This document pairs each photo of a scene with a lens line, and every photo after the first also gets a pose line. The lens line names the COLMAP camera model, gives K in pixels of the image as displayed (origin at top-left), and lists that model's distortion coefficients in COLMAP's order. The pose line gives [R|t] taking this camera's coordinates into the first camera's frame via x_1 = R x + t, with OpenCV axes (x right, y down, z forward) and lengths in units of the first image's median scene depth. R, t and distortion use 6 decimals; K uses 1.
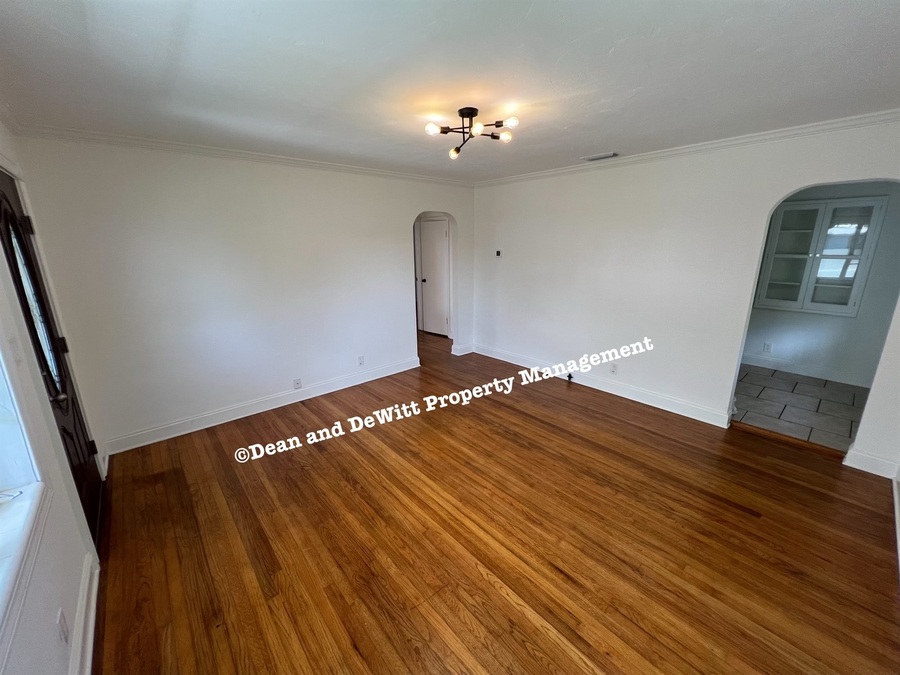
lens RADIAL K [[361.0, 0, 447.7], [0, 361.0, 334.0], [0, 0, 1]] dist [-0.002972, -0.000126]
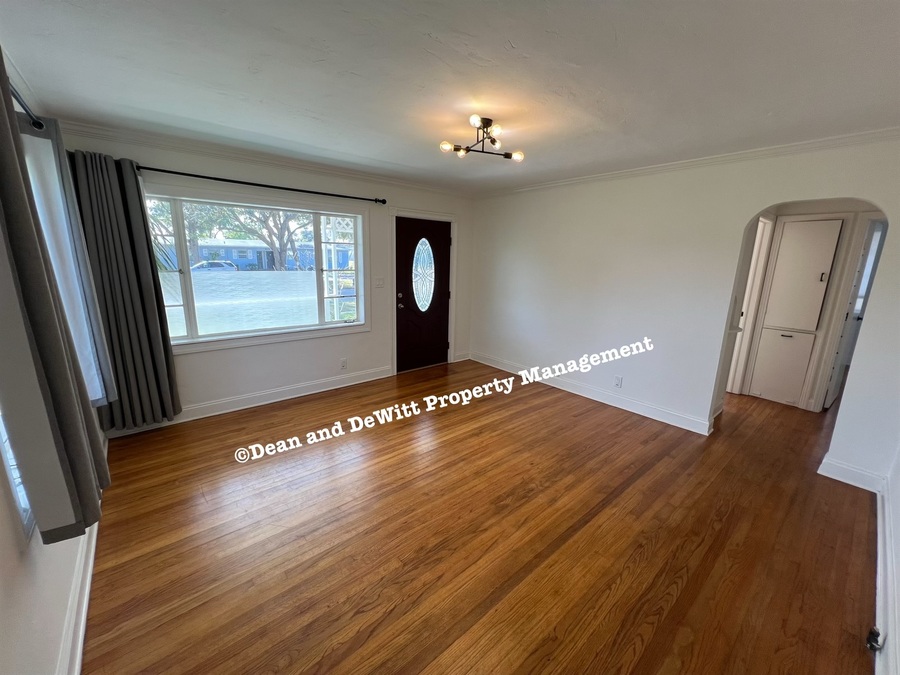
lens RADIAL K [[361.0, 0, 448.7], [0, 361.0, 335.7], [0, 0, 1]] dist [-0.002972, -0.000126]
pose [[-0.015229, 0.227587, -0.973639, 1.035846], [-0.269825, 0.936690, 0.223171, -0.202911], [0.962789, 0.266111, 0.047144, 0.863289]]
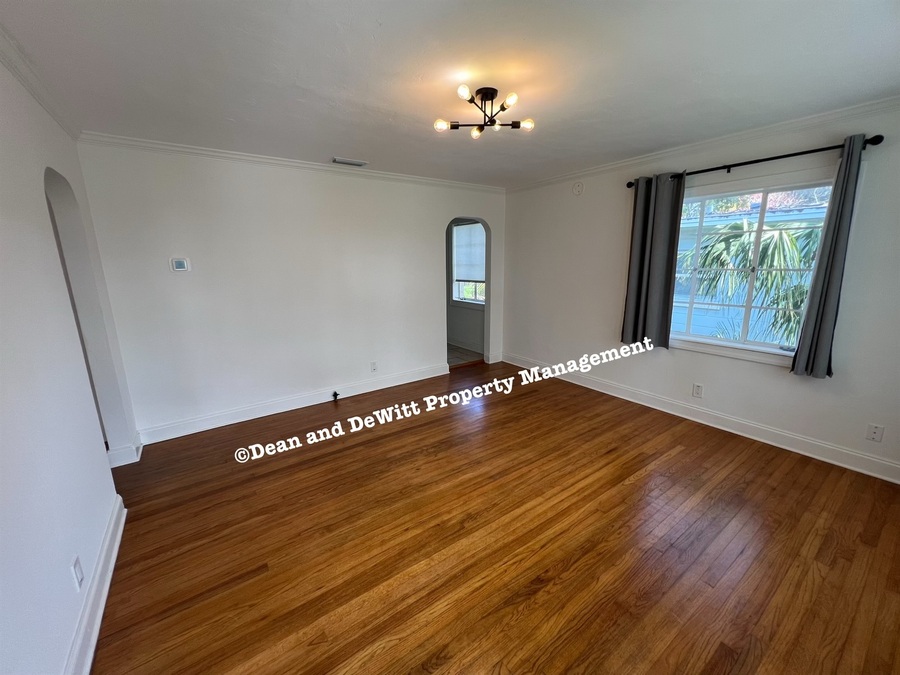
lens RADIAL K [[361.0, 0, 447.1], [0, 361.0, 334.2], [0, 0, 1]] dist [-0.002972, -0.000126]
pose [[0.103640, -0.196403, 0.975031, -0.823222], [0.257472, 0.952192, 0.164435, -0.176901], [-0.960712, 0.234001, 0.149253, 0.936971]]
